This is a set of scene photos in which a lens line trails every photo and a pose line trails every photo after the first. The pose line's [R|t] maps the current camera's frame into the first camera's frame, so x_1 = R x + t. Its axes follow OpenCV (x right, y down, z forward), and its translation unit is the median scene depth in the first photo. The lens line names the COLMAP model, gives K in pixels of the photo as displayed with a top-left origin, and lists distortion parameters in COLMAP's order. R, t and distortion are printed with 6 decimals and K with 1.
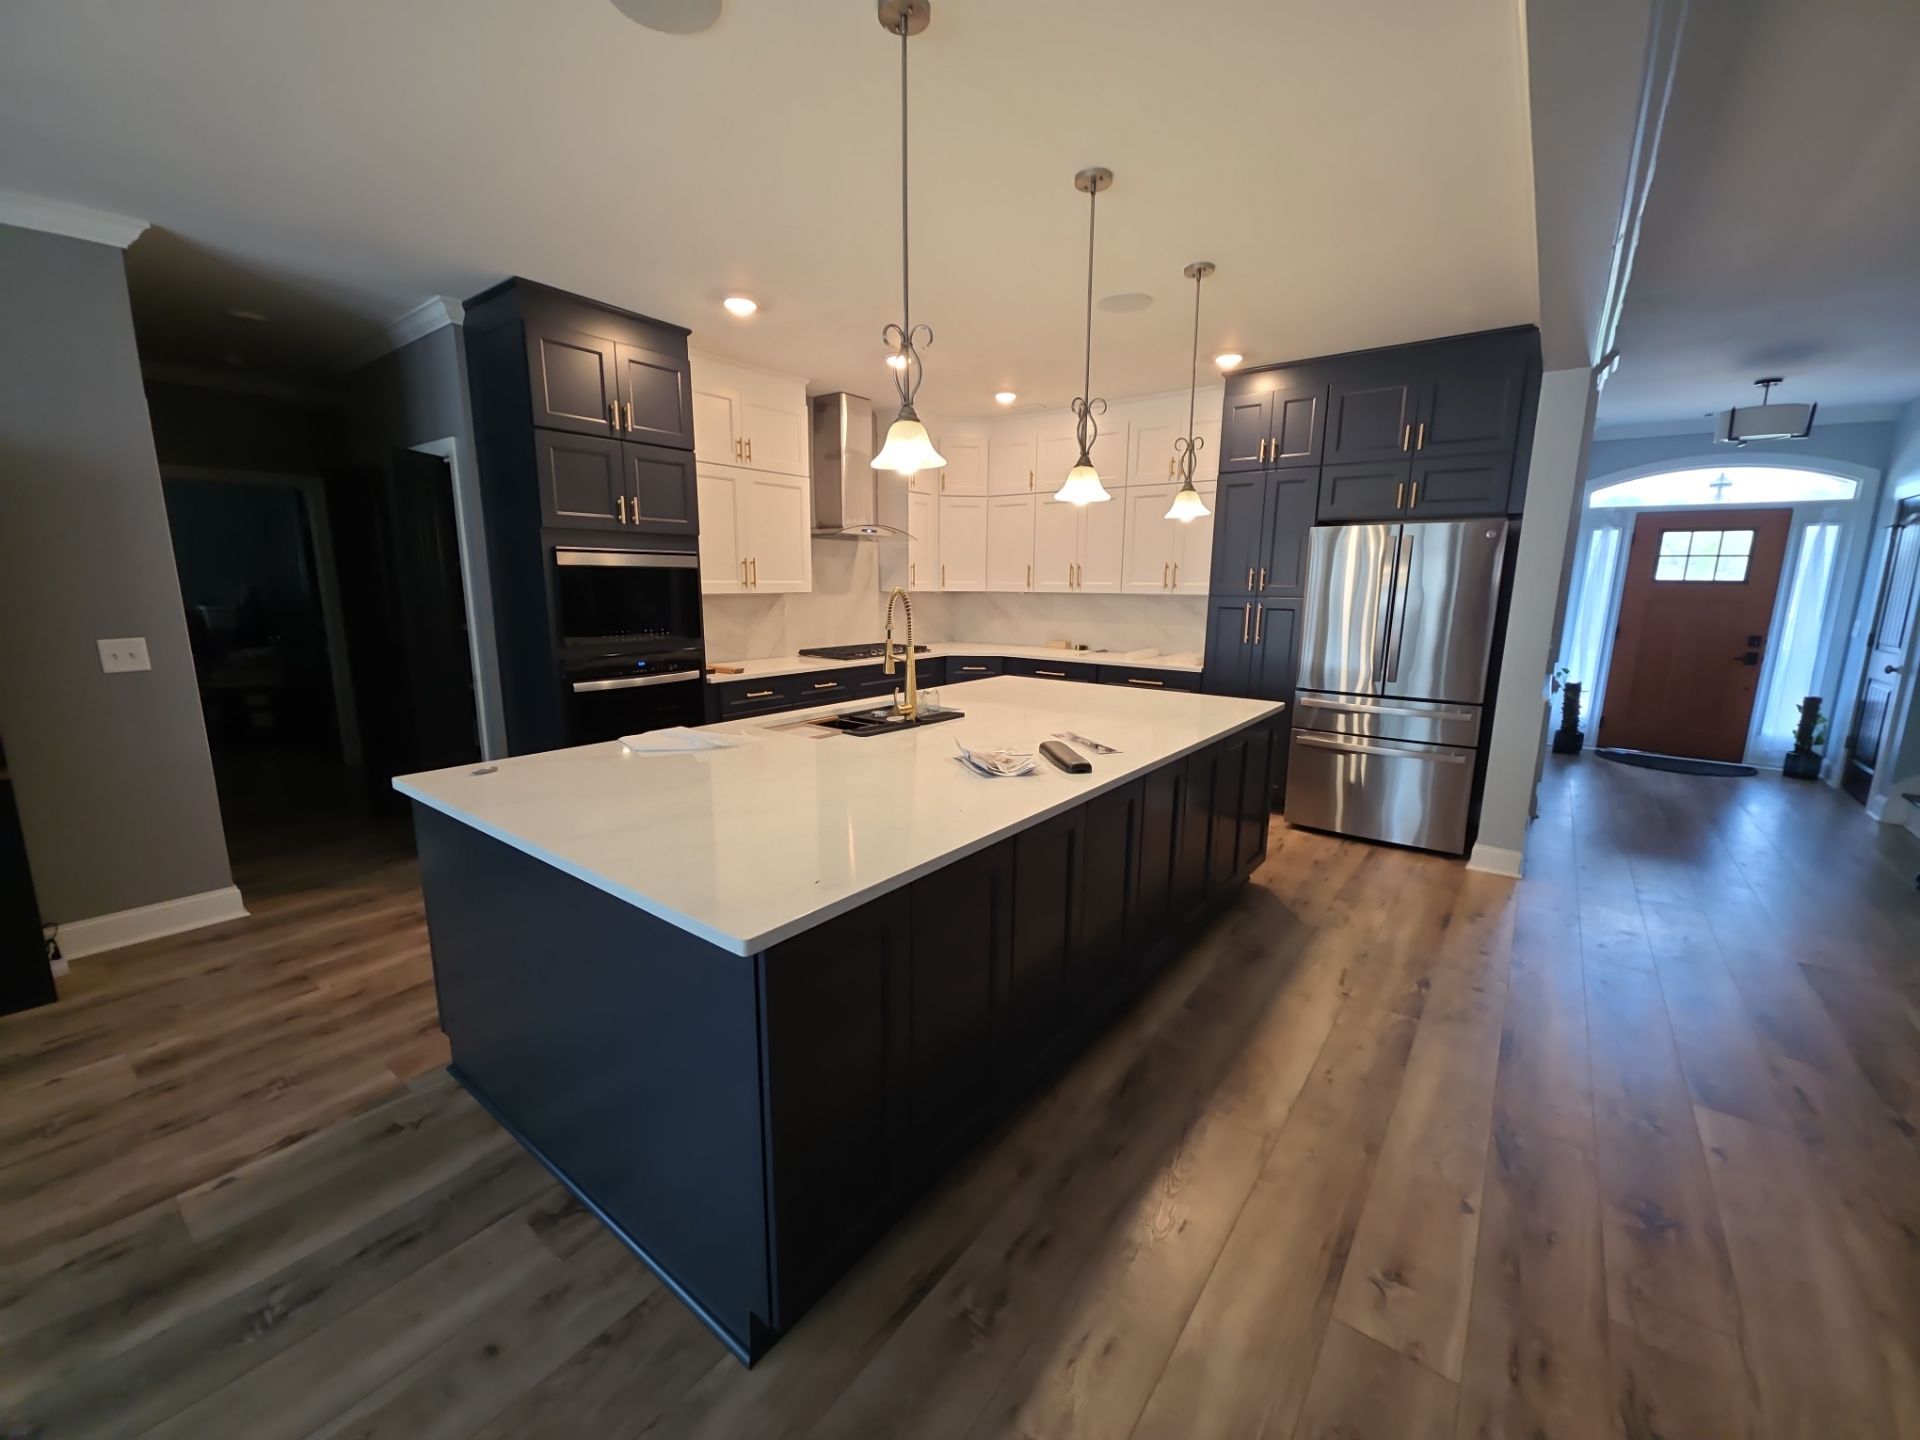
lens RADIAL K [[757.4, 0, 950.6], [0, 757.4, 724.7], [0, 0, 1]] dist [0.013927, -0.007808]
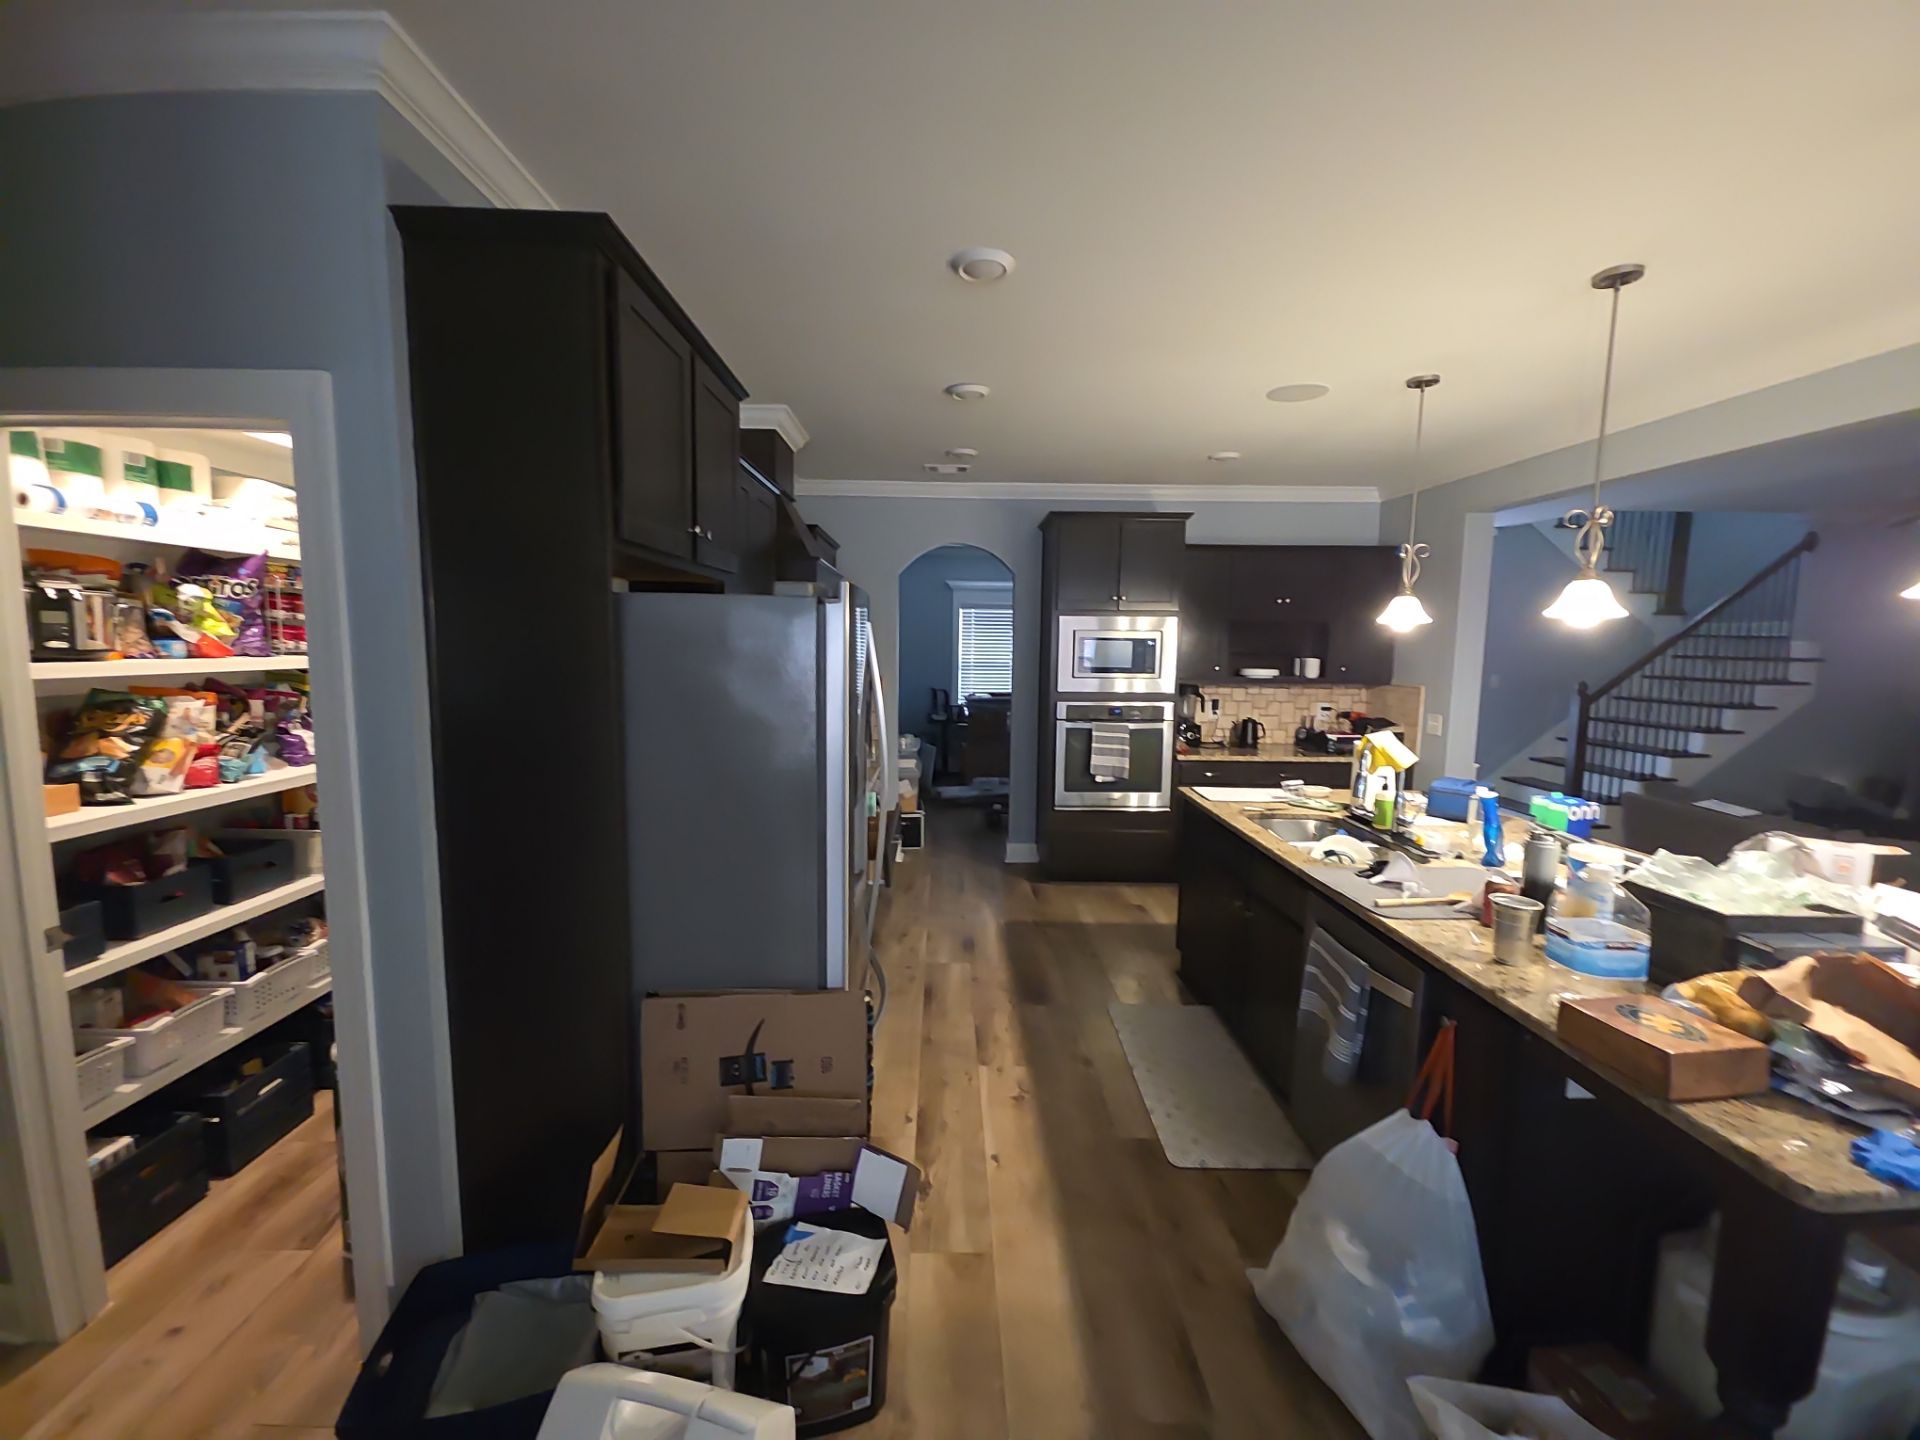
lens RADIAL K [[757.4, 0, 952.5], [0, 757.4, 724.2], [0, 0, 1]] dist [0.013927, -0.007808]
pose [[0.784375, -0.067143, 0.616642, -0.689505], [0.112286, 0.993070, -0.034699, -0.158445], [-0.610039, 0.096457, 0.786479, 0.544373]]
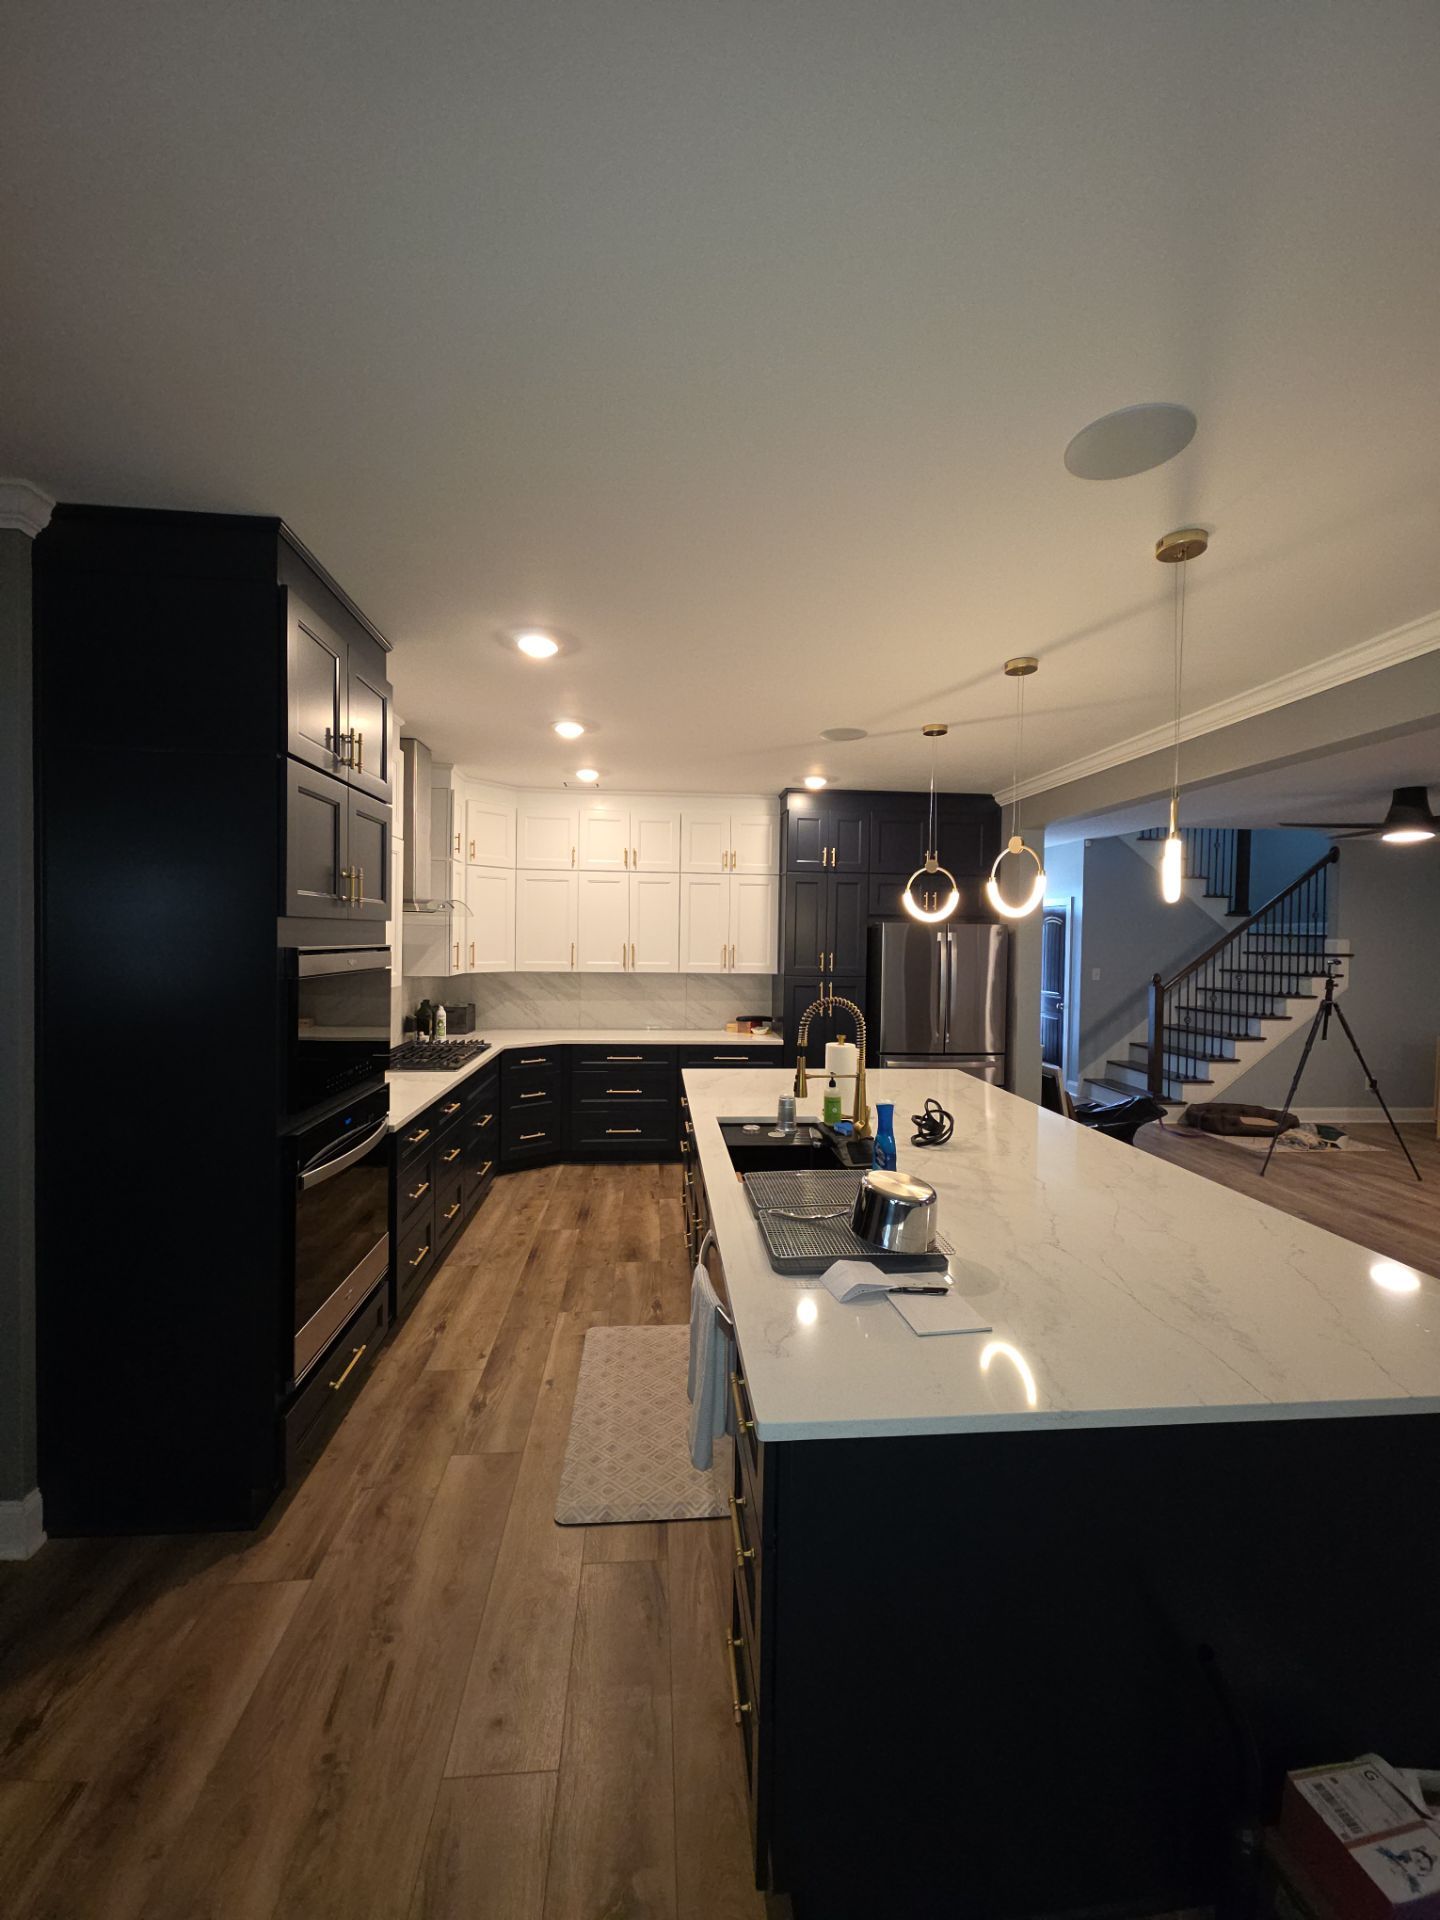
lens RADIAL K [[757.4, 0, 716.5], [0, 757.4, 955.9], [0, 0, 1]] dist [0.013927, -0.007808]
pose [[0.736966, -0.013771, 0.675789, -0.663187], [0.119349, 0.986735, -0.110046, -0.119880], [-0.665310, 0.161755, 0.728834, 0.341401]]
